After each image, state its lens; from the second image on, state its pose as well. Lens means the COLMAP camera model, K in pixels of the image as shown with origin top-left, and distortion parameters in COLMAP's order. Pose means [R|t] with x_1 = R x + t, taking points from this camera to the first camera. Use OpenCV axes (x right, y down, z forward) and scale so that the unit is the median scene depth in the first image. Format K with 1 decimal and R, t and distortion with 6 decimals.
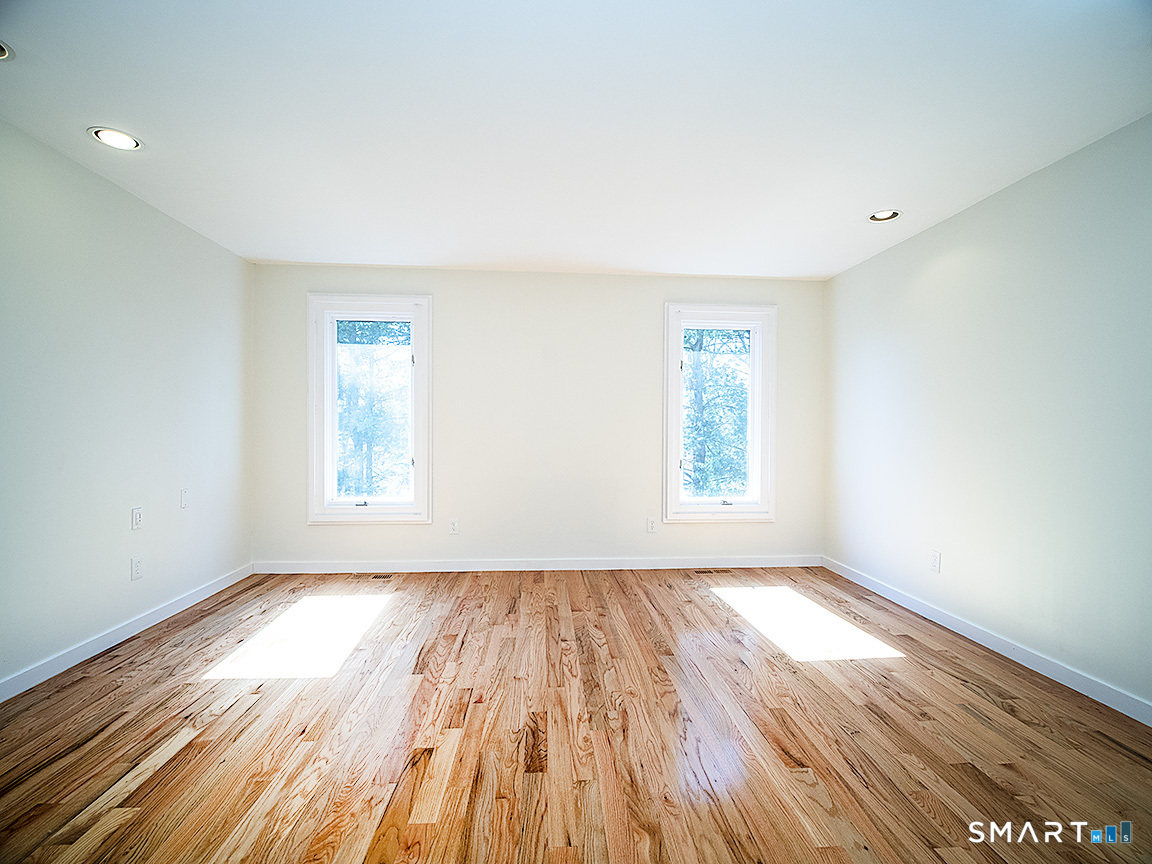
lens RADIAL K [[535.8, 0, 578.1], [0, 535.8, 437.7], [0, 0, 1]] dist [-0.015695, 0.000304]
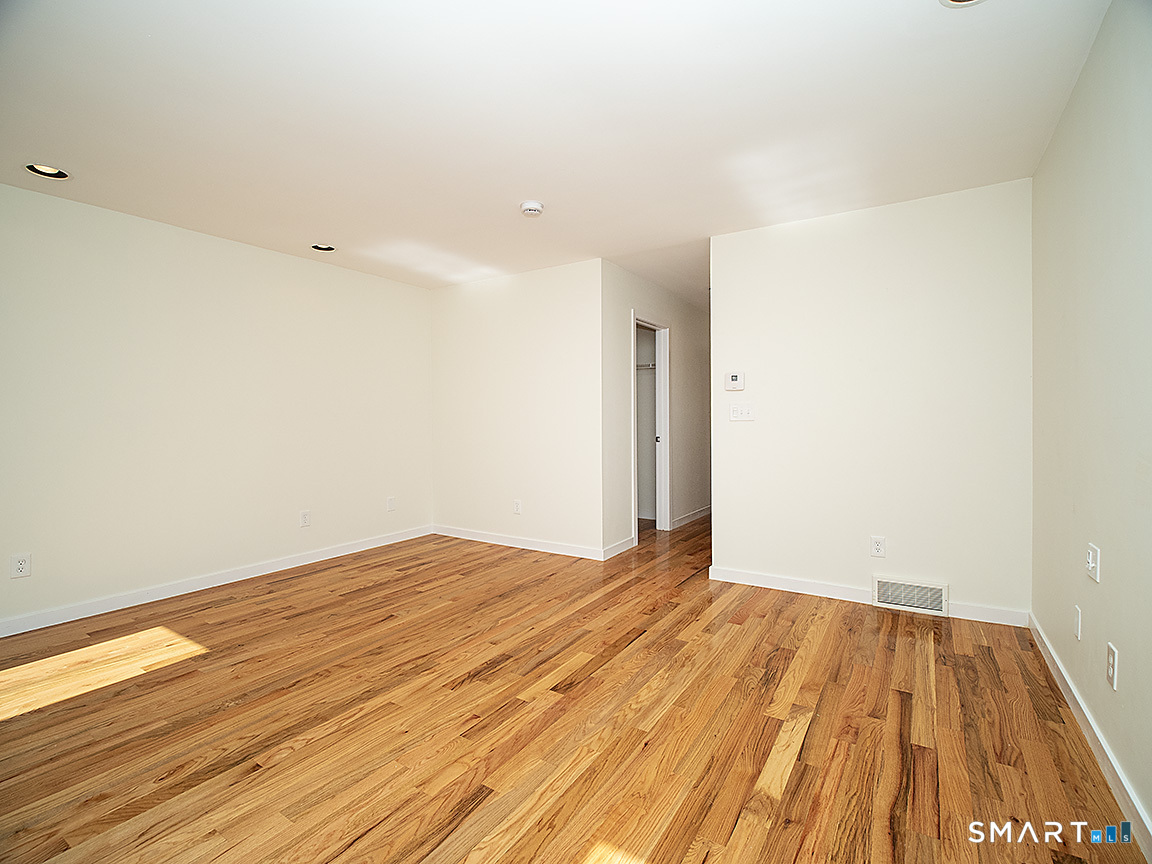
lens RADIAL K [[535.8, 0, 578.1], [0, 535.8, 437.7], [0, 0, 1]] dist [-0.015695, 0.000304]
pose [[-0.799703, -0.021878, 0.599997, -0.939354], [0.012938, 0.998476, 0.053653, -0.034048], [-0.600256, 0.050670, -0.798201, 1.732595]]
